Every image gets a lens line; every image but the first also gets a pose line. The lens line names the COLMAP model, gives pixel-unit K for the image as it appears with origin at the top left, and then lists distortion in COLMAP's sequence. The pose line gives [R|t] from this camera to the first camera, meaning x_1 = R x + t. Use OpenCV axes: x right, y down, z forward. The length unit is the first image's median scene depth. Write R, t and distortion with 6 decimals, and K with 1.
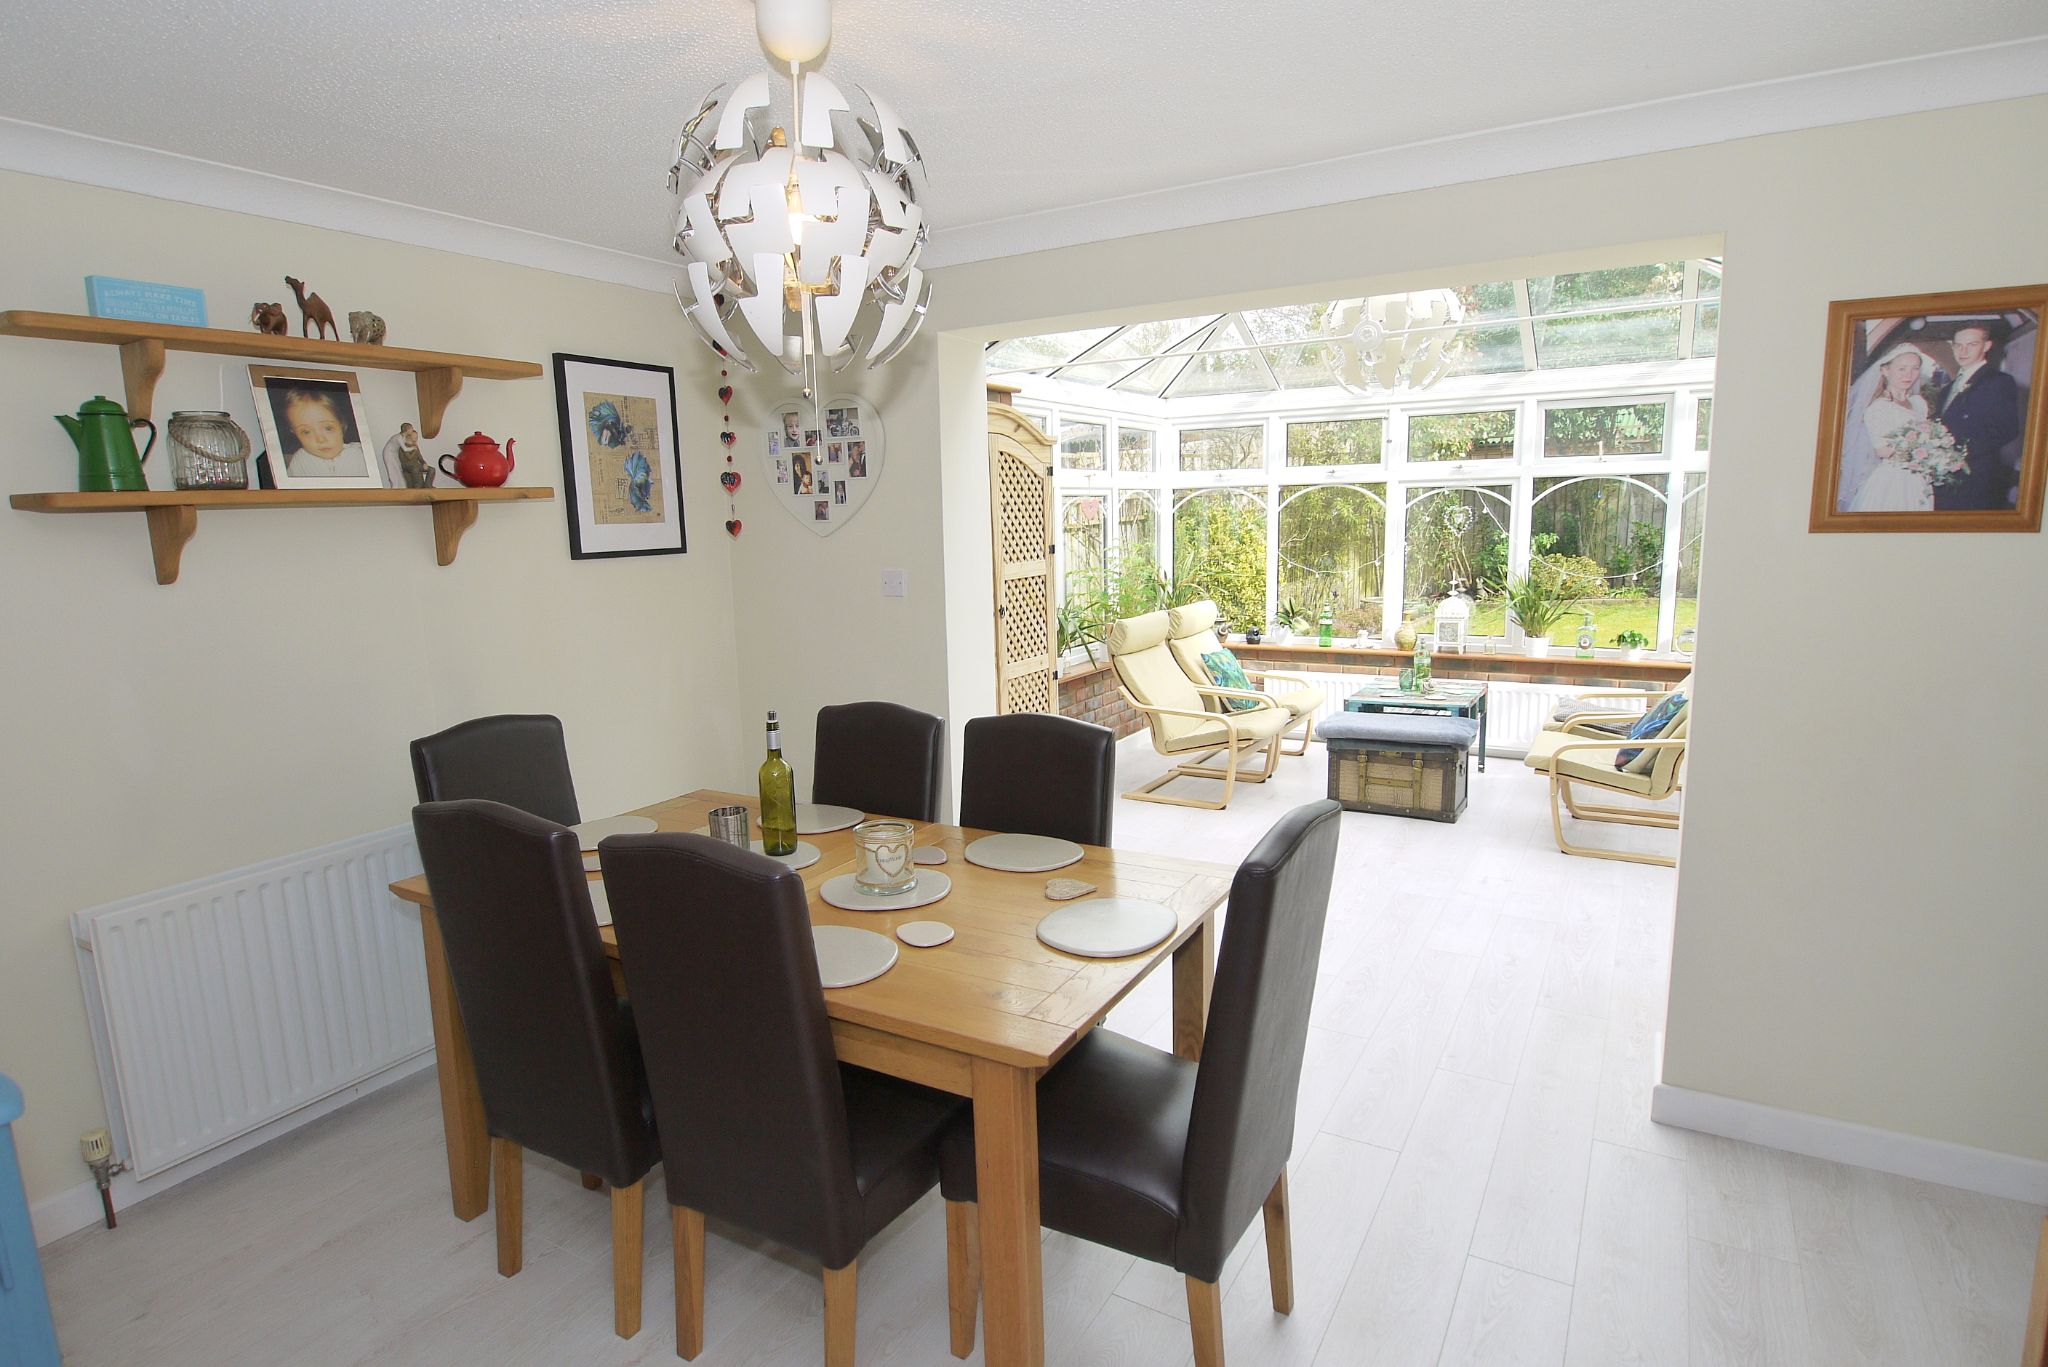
lens RADIAL K [[1089.4, 0, 1018.4], [0, 1089.4, 687.7], [0, 0, 1]] dist [-0.003571, -0.002093]
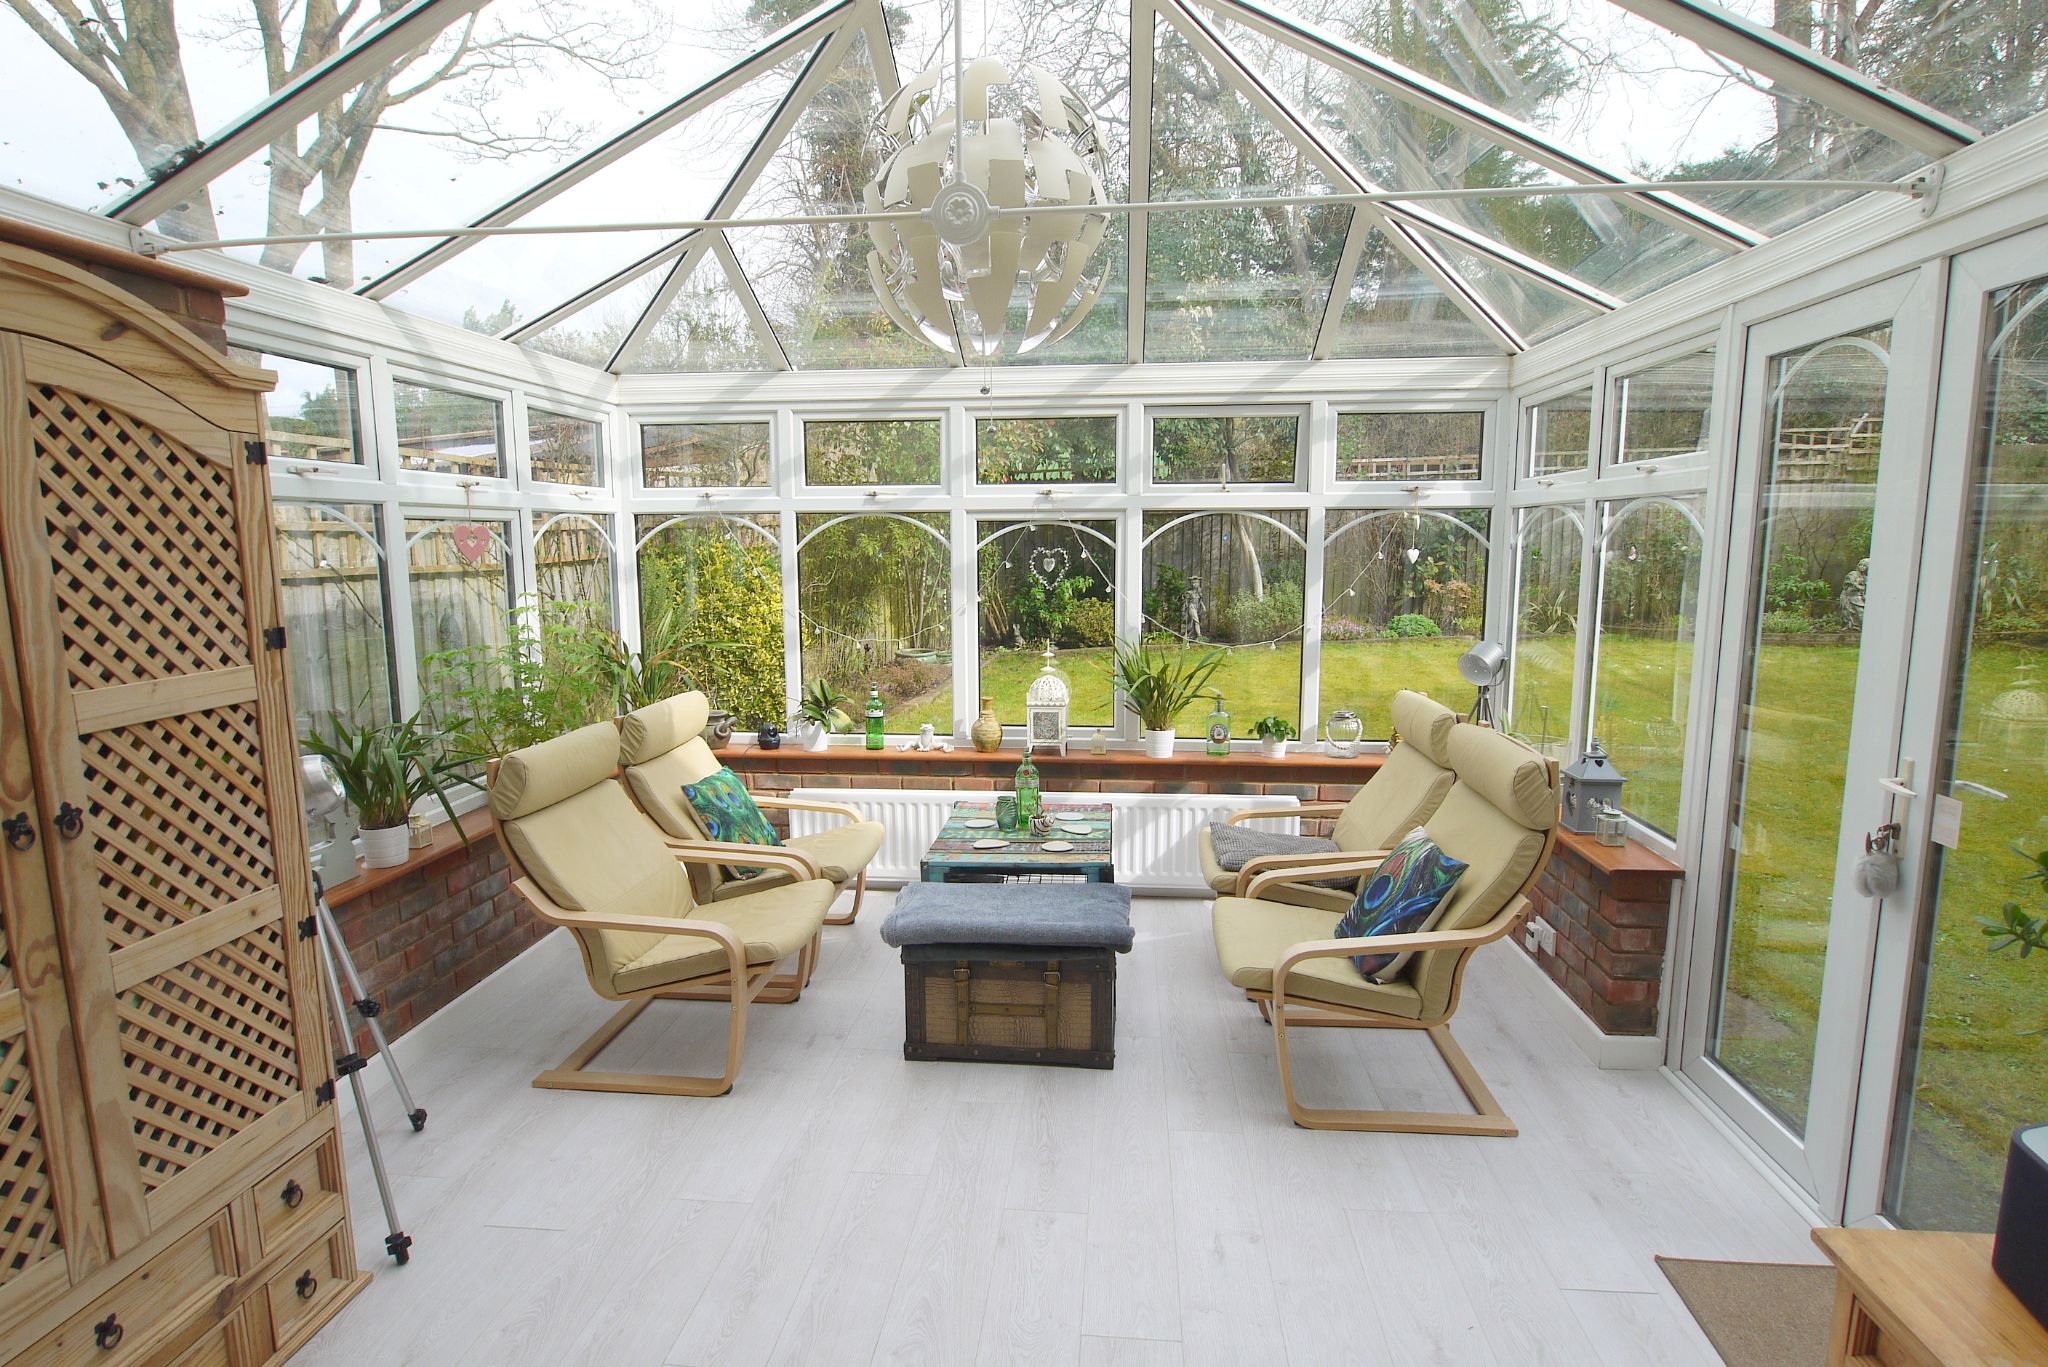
lens RADIAL K [[1089.4, 0, 1018.4], [0, 1089.4, 687.7], [0, 0, 1]] dist [-0.003571, -0.002093]
pose [[0.907335, -0.038753, 0.418619, 0.087936], [0.051802, 0.998460, -0.019847, -0.064925], [-0.417205, 0.039693, 0.907945, 0.380991]]
